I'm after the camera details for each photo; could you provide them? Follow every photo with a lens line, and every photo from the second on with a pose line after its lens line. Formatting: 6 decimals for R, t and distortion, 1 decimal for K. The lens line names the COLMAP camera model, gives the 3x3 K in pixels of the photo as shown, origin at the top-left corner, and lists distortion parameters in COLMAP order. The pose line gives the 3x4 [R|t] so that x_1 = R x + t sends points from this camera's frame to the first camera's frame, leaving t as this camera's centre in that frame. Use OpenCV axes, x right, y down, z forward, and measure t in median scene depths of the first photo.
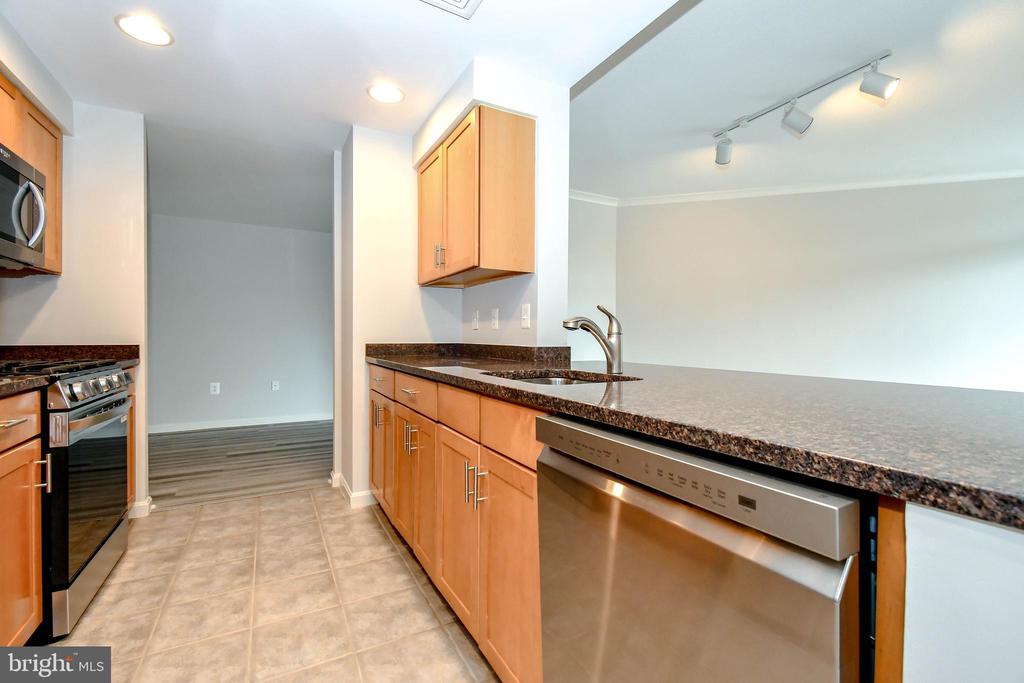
lens RADIAL K [[453.4, 0, 512.4], [0, 453.4, 339.7], [0, 0, 1]] dist [0.007955, -0.004561]
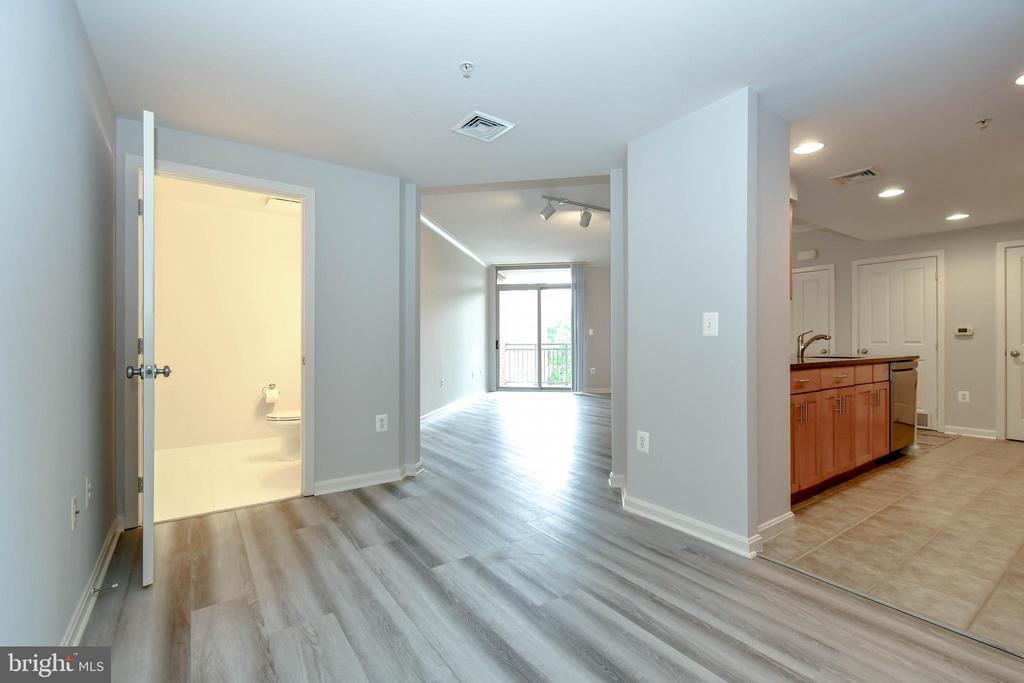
lens RADIAL K [[453.4, 0, 509.7], [0, 453.4, 338.2], [0, 0, 1]] dist [0.007955, -0.004561]
pose [[-0.111330, -0.004230, 0.993775, -1.507648], [0.003419, 0.999983, 0.004640, -0.034131], [-0.993778, 0.003914, -0.111314, 2.073201]]
